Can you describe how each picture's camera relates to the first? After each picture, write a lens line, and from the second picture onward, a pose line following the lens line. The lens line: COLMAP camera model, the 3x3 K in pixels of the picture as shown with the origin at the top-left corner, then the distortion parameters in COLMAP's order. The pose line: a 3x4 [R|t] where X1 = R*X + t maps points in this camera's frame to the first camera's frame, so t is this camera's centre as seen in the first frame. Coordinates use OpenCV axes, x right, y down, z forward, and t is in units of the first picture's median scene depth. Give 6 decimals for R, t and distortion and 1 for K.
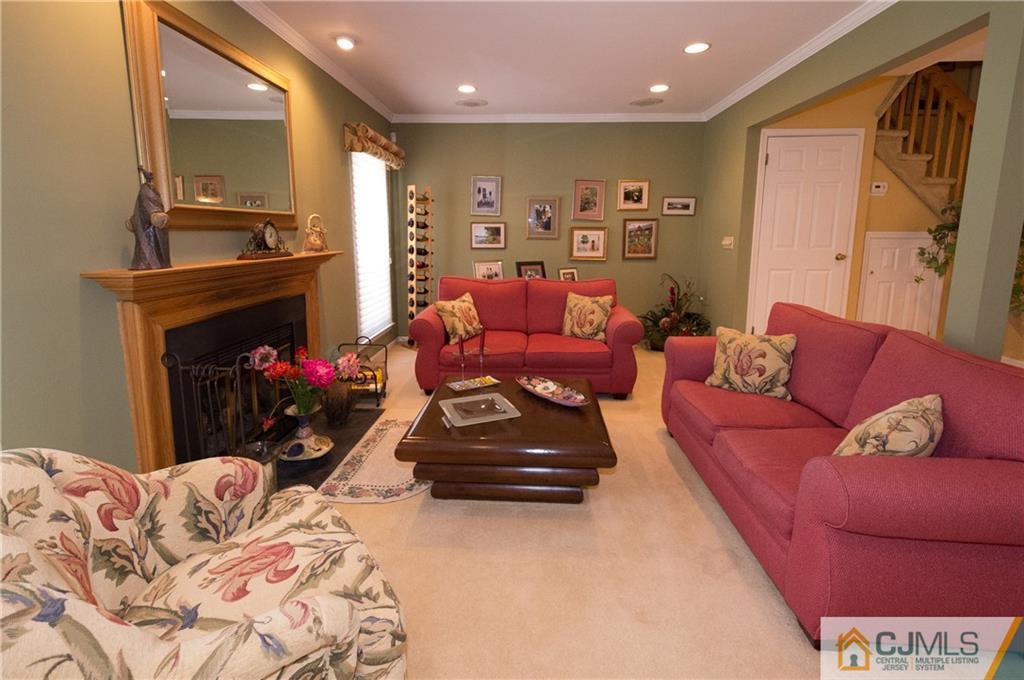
lens RADIAL K [[462.6, 0, 540.0], [0, 462.6, 310.8], [0, 0, 1]] dist [0.008484, -0.002309]
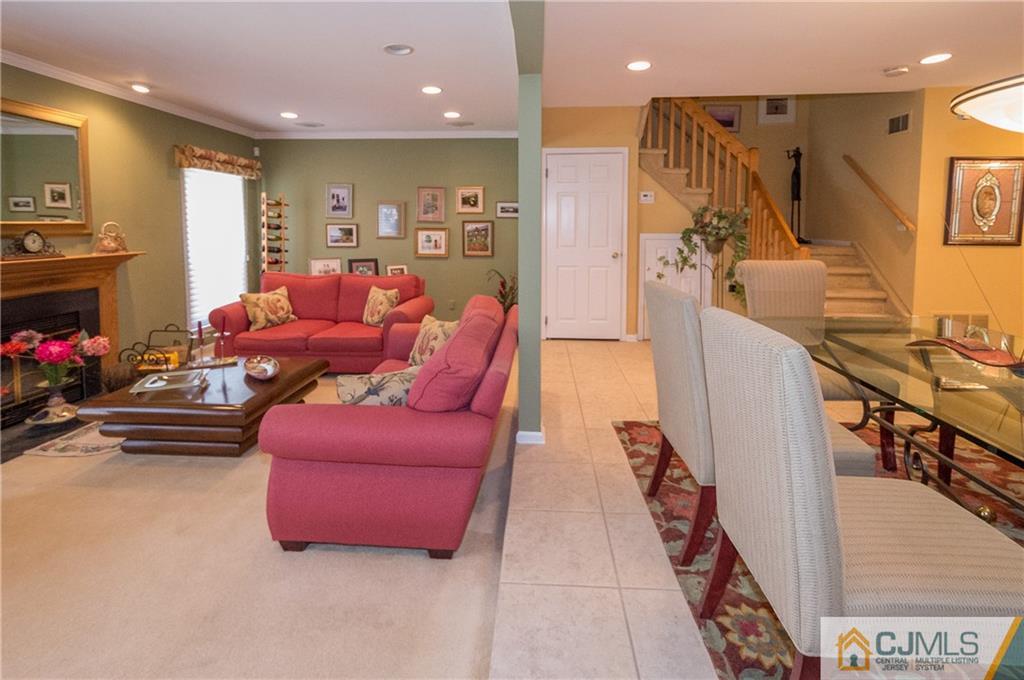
lens RADIAL K [[462.6, 0, 544.2], [0, 462.6, 268.8], [0, 0, 1]] dist [0.008484, -0.002309]
pose [[0.999970, 0.000524, -0.007724, 0.421939], [-0.001090, 0.997298, -0.073453, 0.001195], [0.007665, 0.073459, 0.997269, -0.127972]]
